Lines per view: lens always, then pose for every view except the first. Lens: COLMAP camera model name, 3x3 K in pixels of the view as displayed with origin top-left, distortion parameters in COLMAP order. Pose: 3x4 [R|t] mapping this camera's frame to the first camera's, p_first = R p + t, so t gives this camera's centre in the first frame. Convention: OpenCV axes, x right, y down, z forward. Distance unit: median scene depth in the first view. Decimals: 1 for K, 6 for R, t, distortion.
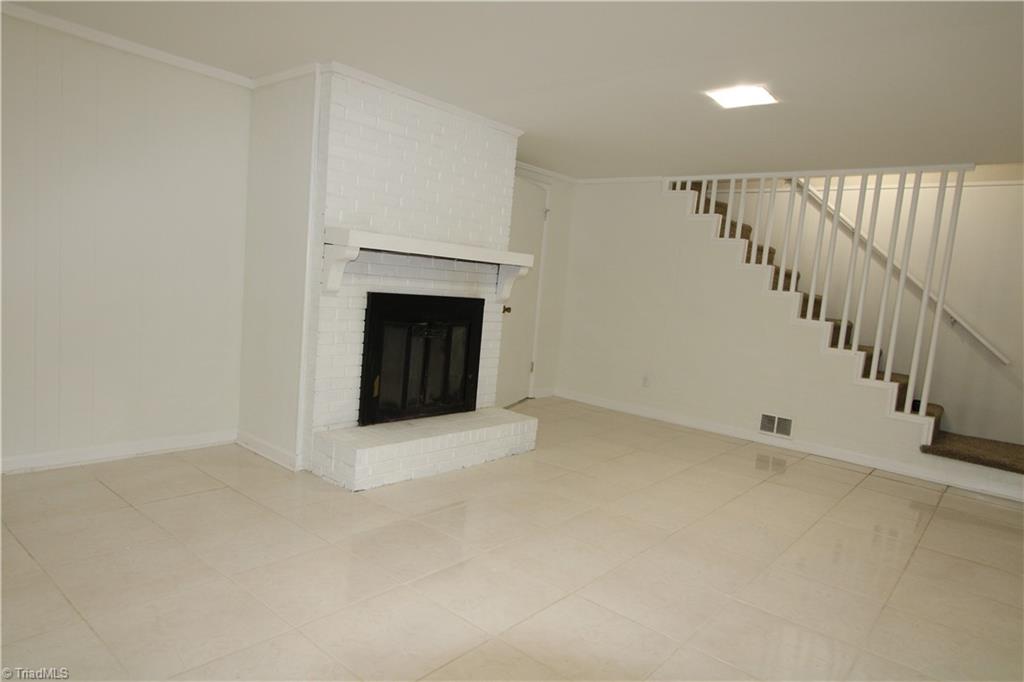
lens RADIAL K [[636.7, 0, 504.1], [0, 636.7, 338.8], [0, 0, 1]] dist [-0.005969, 0.002918]
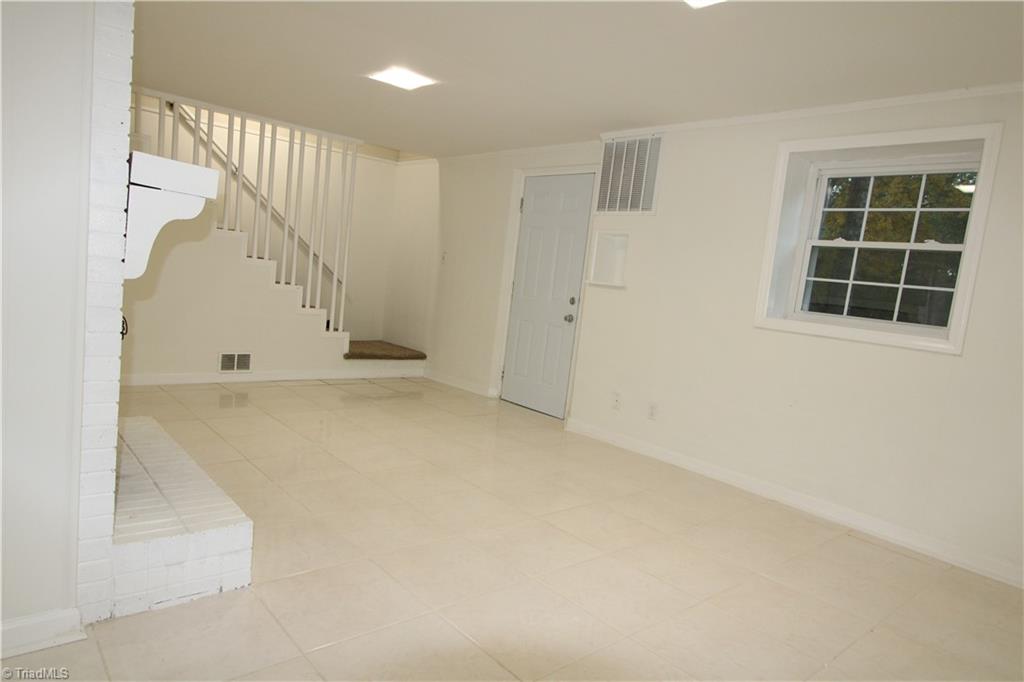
lens RADIAL K [[636.7, 0, 504.7], [0, 636.7, 344.3], [0, 0, 1]] dist [-0.005969, 0.002918]
pose [[0.148183, -0.176065, 0.973161, -0.610814], [0.000389, 0.984035, 0.177973, -0.092114], [-0.988960, -0.025994, 0.145886, 0.503015]]
